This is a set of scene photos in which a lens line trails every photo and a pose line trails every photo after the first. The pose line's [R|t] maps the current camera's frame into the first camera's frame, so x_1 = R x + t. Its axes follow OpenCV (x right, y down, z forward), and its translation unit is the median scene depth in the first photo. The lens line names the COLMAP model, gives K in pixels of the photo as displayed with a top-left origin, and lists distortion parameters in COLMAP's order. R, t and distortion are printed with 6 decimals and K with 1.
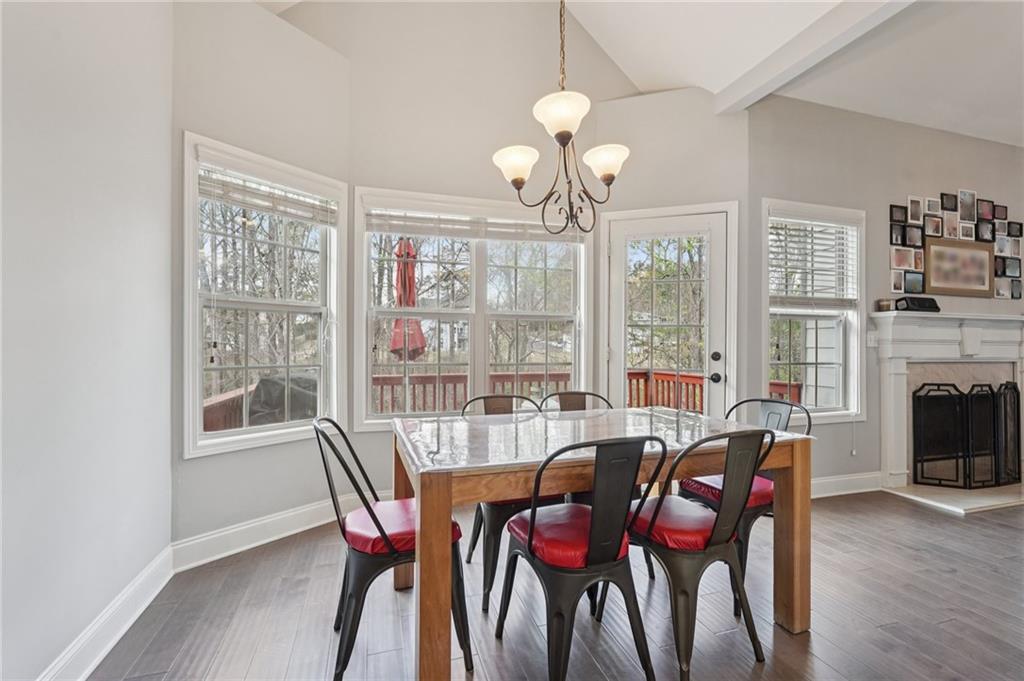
lens RADIAL K [[453.5, 0, 512.0], [0, 453.5, 344.2], [0, 0, 1]] dist [0.000345, 0.000455]
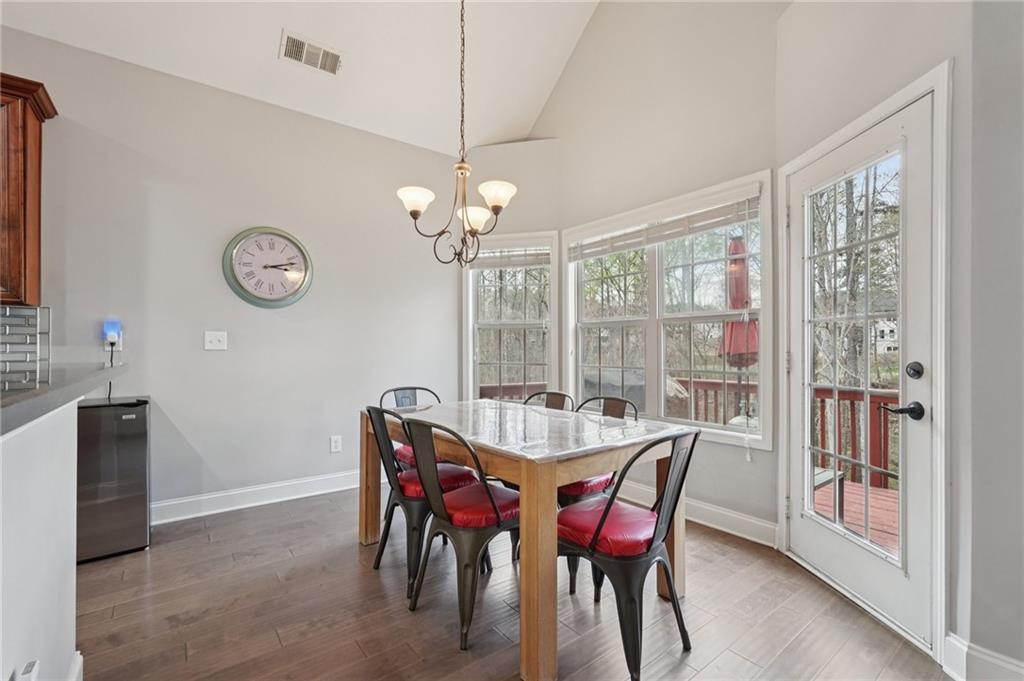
lens RADIAL K [[453.5, 0, 513.5], [0, 453.5, 344.7], [0, 0, 1]] dist [0.000345, 0.000455]
pose [[0.349240, -0.010275, -0.936977, 0.792420], [0.004846, 0.999946, -0.009159, -0.000881], [0.937021, -0.001342, 0.349271, 0.373520]]
